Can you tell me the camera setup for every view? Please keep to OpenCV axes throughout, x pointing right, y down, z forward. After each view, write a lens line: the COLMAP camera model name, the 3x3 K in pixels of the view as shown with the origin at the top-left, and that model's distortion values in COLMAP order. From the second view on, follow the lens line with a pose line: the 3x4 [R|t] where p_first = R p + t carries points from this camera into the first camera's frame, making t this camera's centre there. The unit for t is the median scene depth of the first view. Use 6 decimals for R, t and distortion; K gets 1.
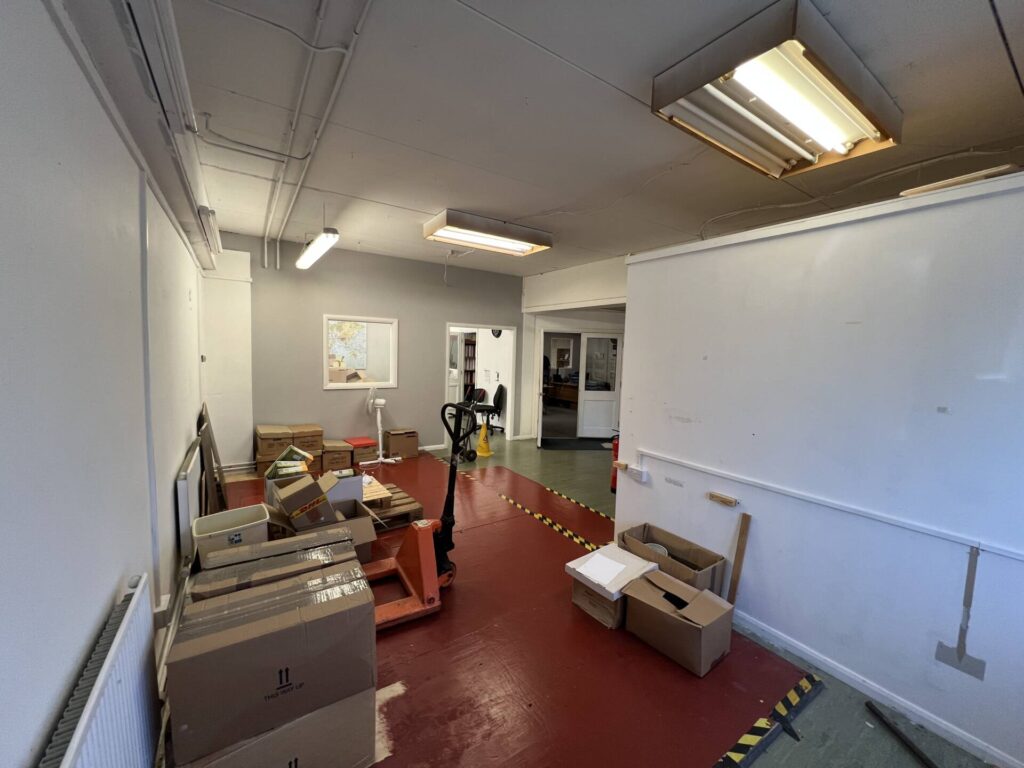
lens RADIAL K [[408.9, 0, 516.4], [0, 408.9, 382.7], [0, 0, 1]] dist [0.010421, 0.000309]
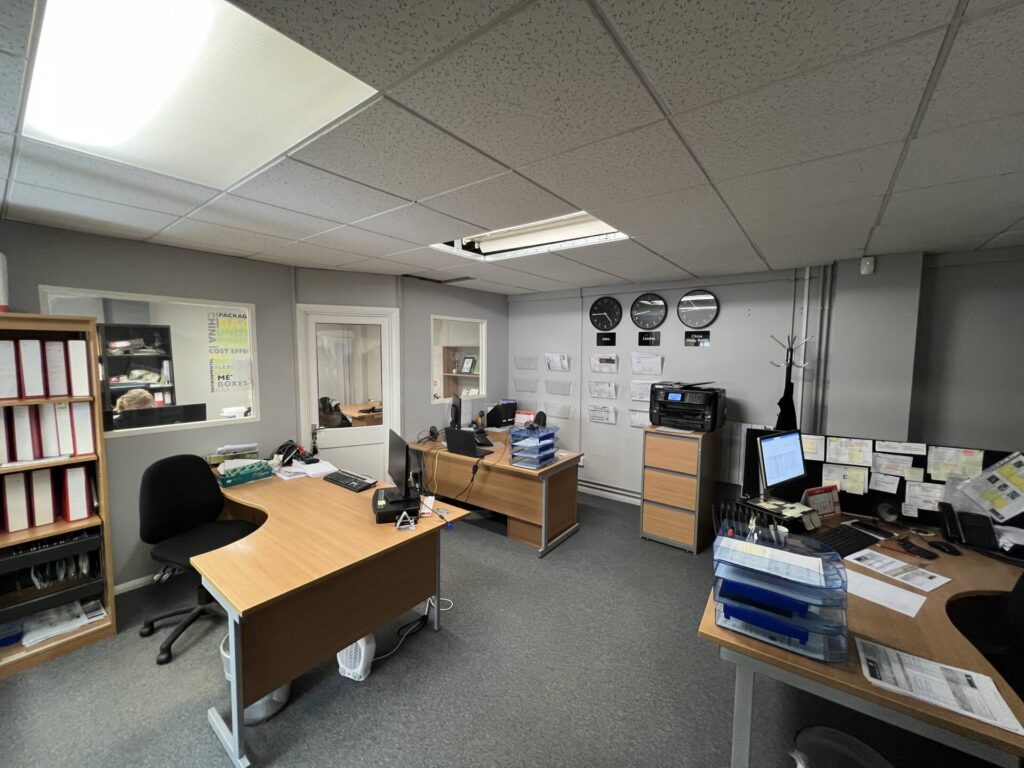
lens RADIAL K [[408.9, 0, 515.3], [0, 408.9, 384.6], [0, 0, 1]] dist [0.010421, 0.000309]
pose [[0.948877, -0.053481, 0.311083, 0.040070], [0.052479, 0.998555, 0.011599, -0.048227], [-0.311254, 0.005320, 0.950312, 0.610086]]
